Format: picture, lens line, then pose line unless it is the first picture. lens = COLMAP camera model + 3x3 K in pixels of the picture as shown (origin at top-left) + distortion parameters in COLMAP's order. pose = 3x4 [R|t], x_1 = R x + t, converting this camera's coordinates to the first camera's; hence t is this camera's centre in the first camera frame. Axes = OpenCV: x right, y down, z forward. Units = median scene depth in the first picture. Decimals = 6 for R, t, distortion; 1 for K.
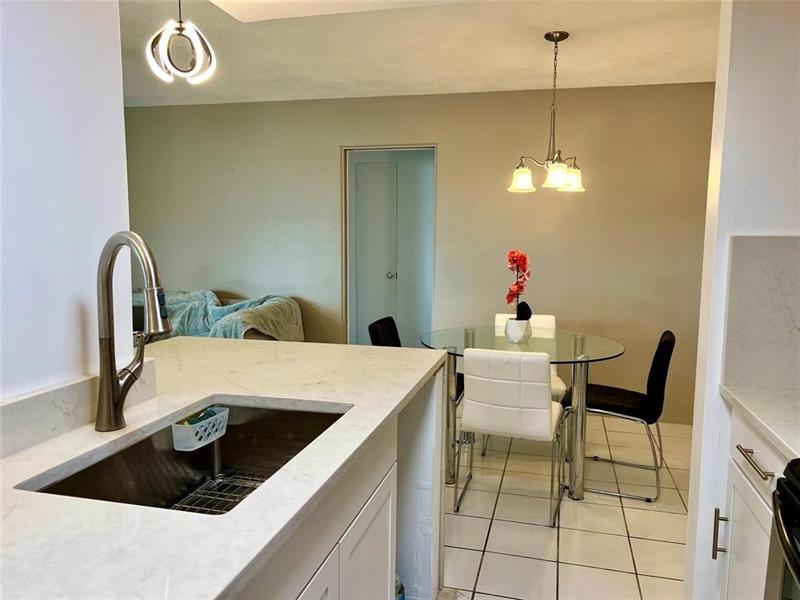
lens RADIAL K [[598.9, 0, 406.8], [0, 598.9, 302.0], [0, 0, 1]] dist [0.058335, -0.062845]
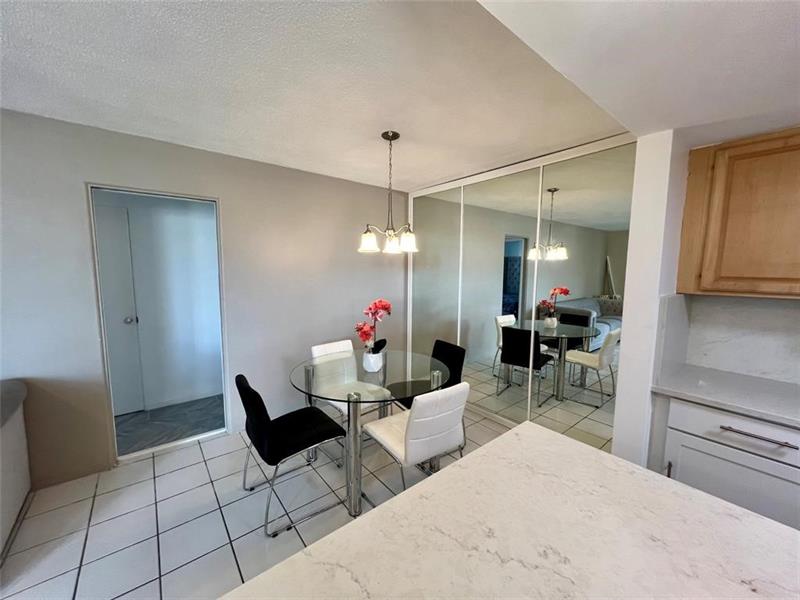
lens RADIAL K [[317.0, 0, 401.2], [0, 317.0, 300.8], [0, 0, 1]] dist [-0.002341, 0.002282]
pose [[0.595534, -0.091047, 0.798154, -0.309597], [0.088049, 0.994969, 0.047801, -0.108956], [-0.798490, 0.041810, 0.600554, 0.558271]]
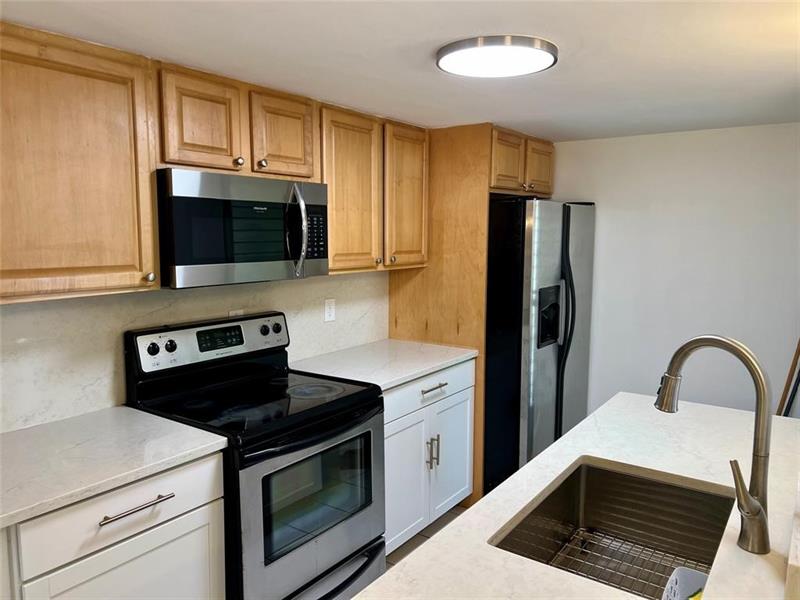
lens RADIAL K [[598.9, 0, 396.3], [0, 598.9, 302.2], [0, 0, 1]] dist [0.058335, -0.062845]
pose [[-0.930400, -0.059957, 0.361610, -0.114909], [0.026132, 0.973171, 0.228594, -0.158686], [-0.365614, 0.222133, -0.903871, 0.787444]]
